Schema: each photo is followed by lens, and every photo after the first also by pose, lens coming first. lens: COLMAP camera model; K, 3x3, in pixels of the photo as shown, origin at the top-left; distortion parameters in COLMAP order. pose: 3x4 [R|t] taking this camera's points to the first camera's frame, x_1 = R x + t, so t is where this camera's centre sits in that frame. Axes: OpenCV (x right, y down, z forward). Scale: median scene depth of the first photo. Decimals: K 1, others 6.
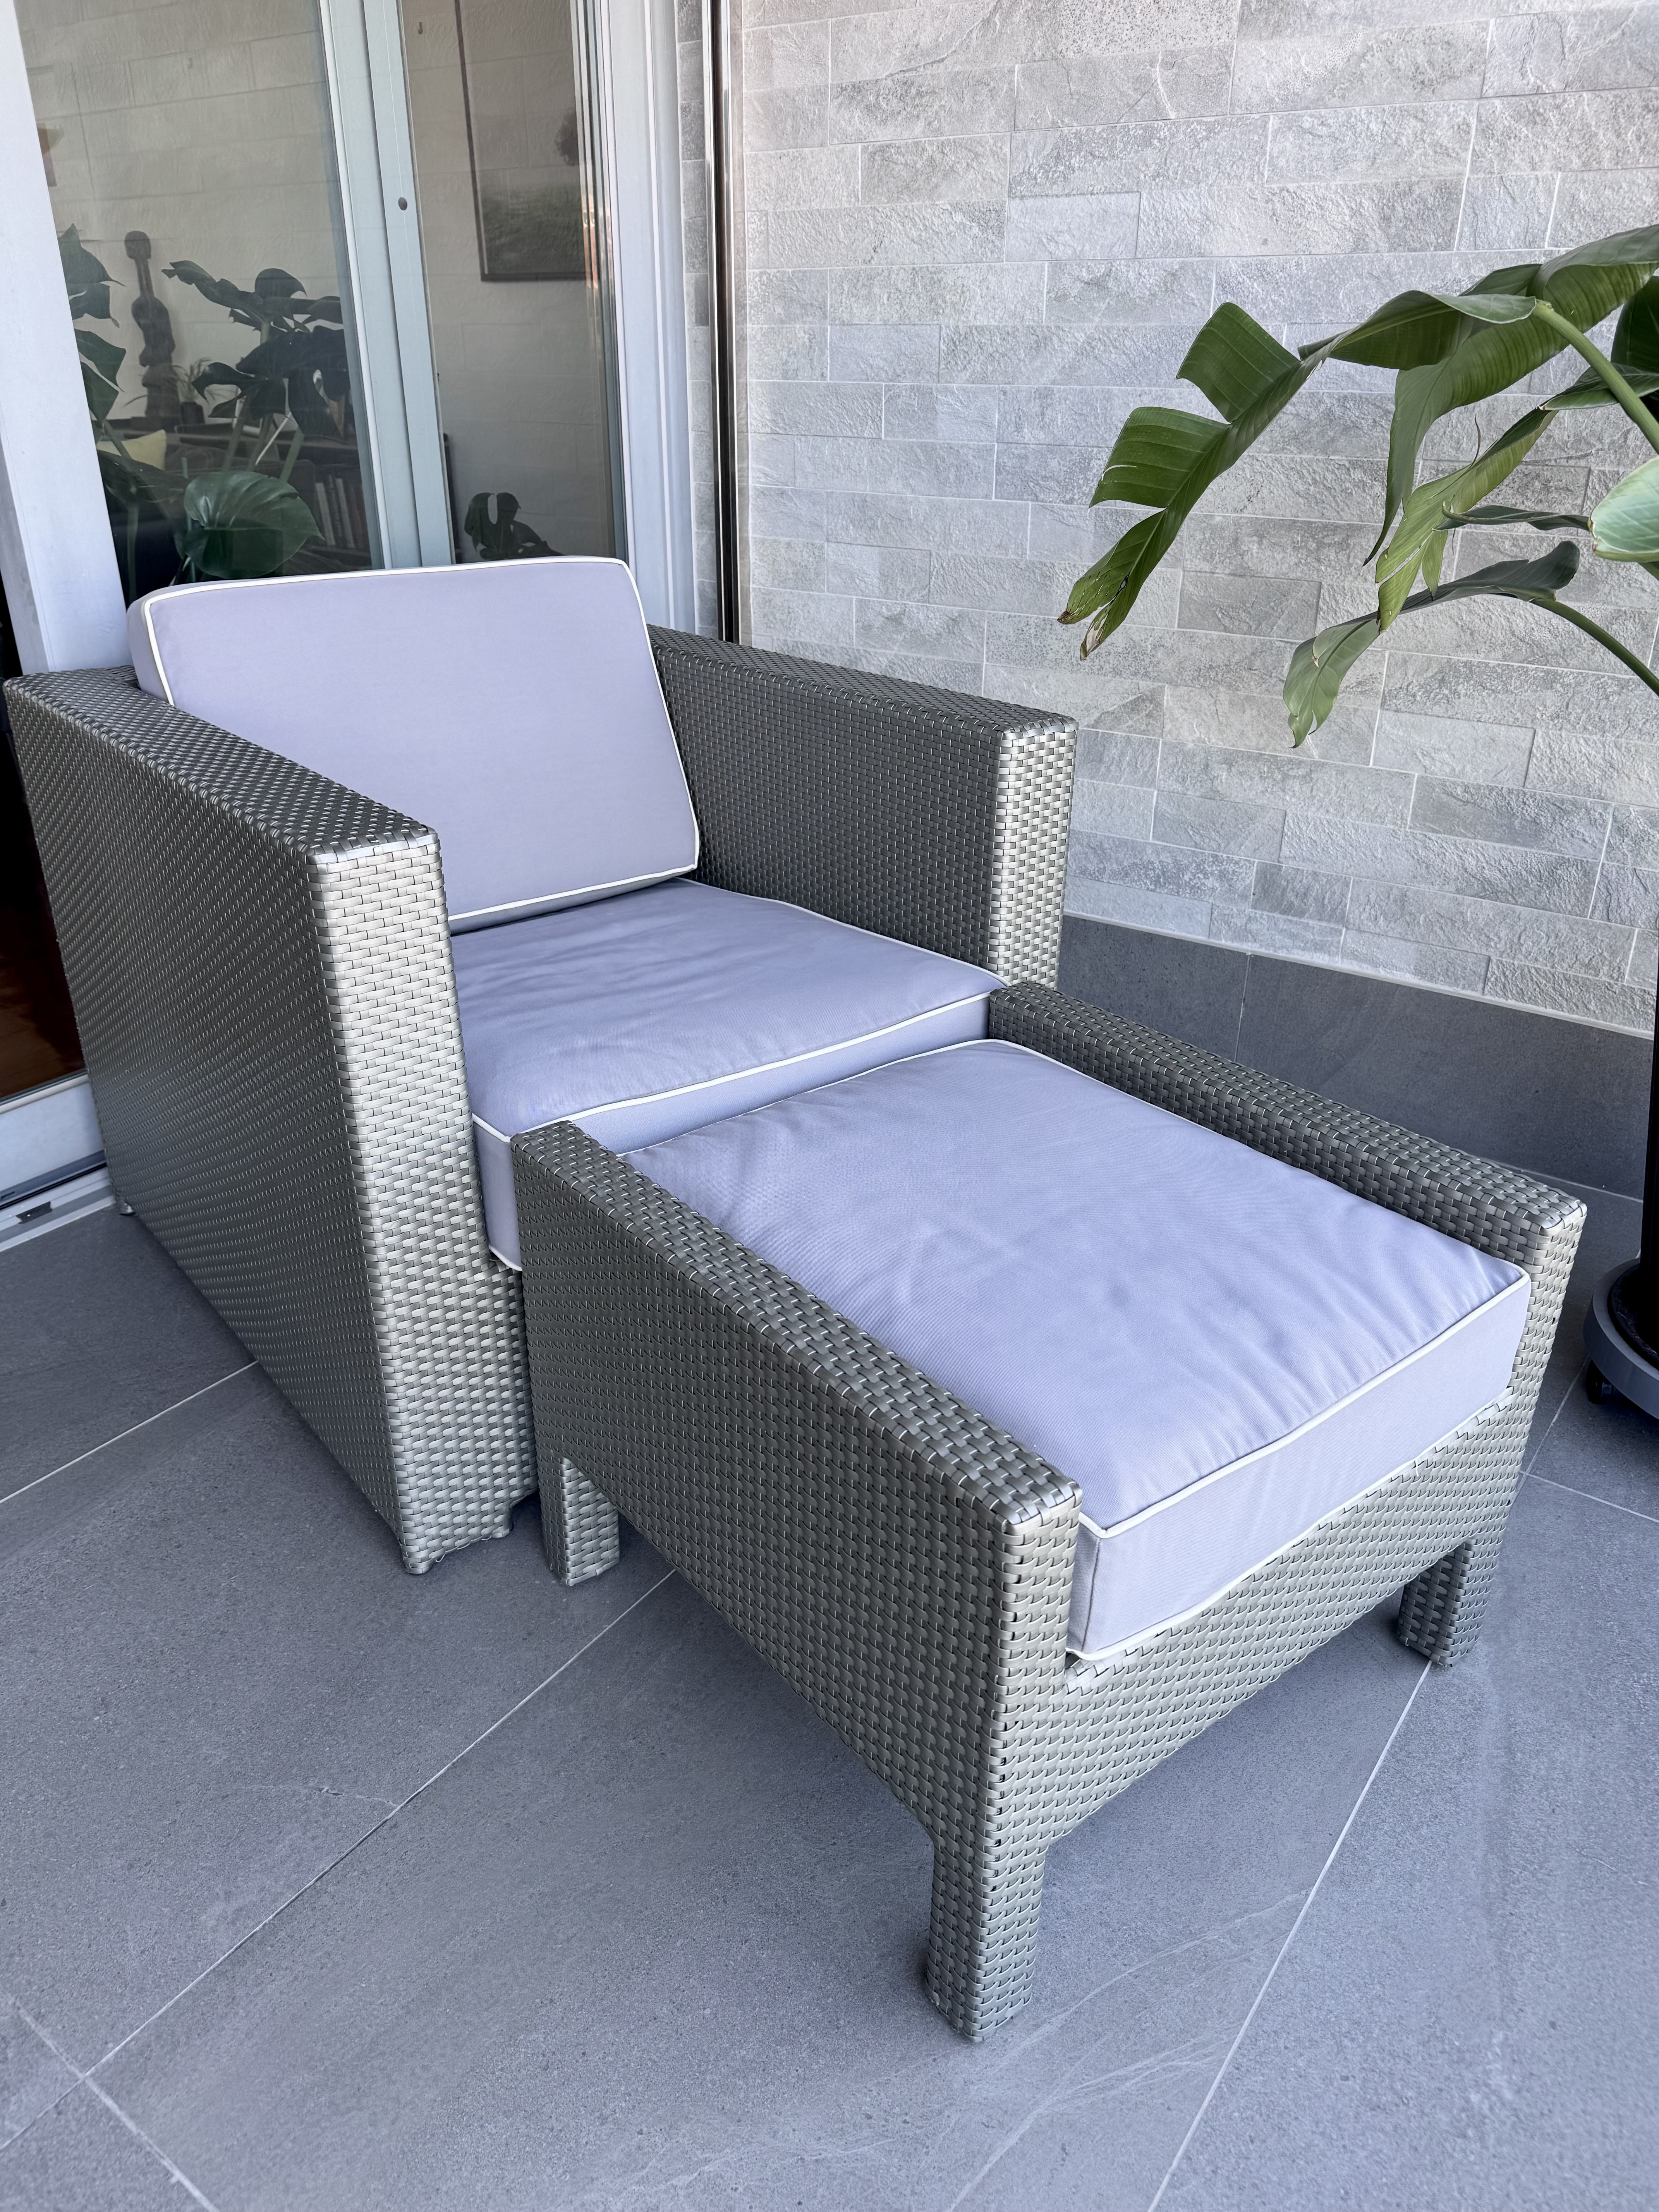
lens RADIAL K [[1583.0, 0, 829.5], [0, 1583.0, 1106.0], [0, 0, 1]] dist [-0.001577, -0.006317]
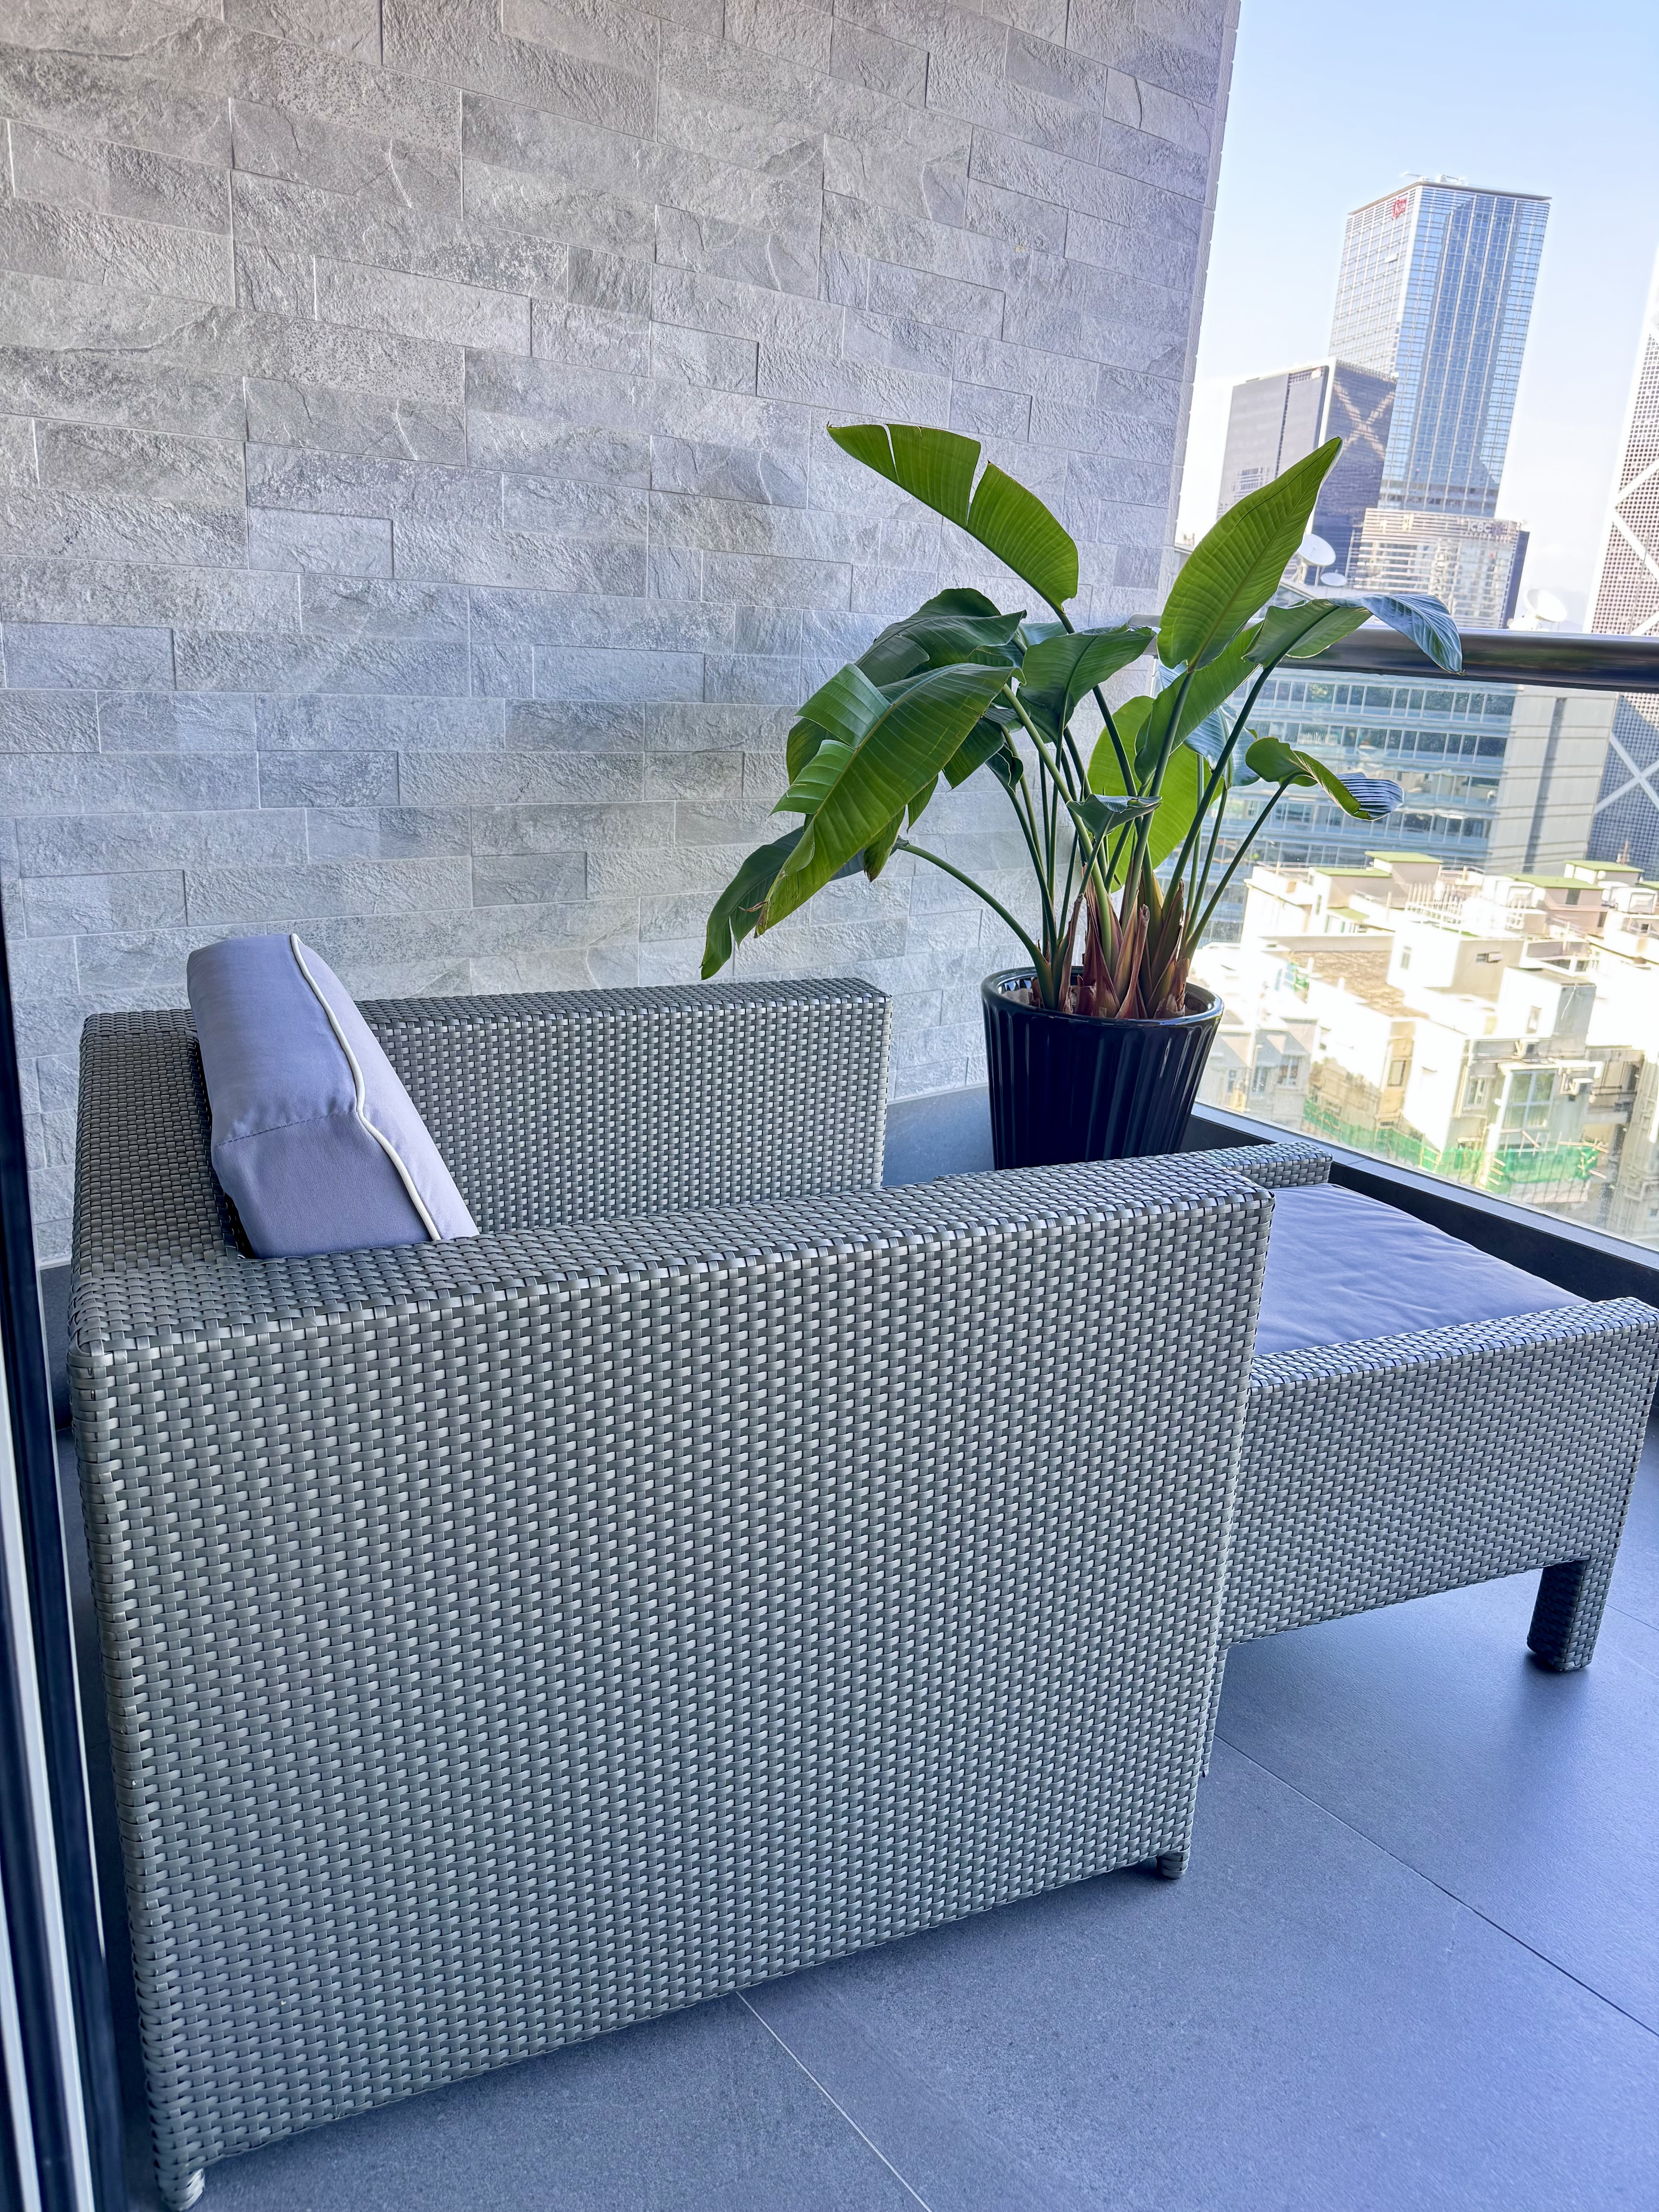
lens RADIAL K [[1550.5, 0, 829.5], [0, 1550.5, 1106.0], [0, 0, 1]] dist [-0.030286, -0.000248]
pose [[0.270264, -0.277961, 0.921789, -0.759569], [0.355121, 0.918690, 0.172907, -0.291601], [-0.894900, 0.280617, 0.346999, 0.489754]]
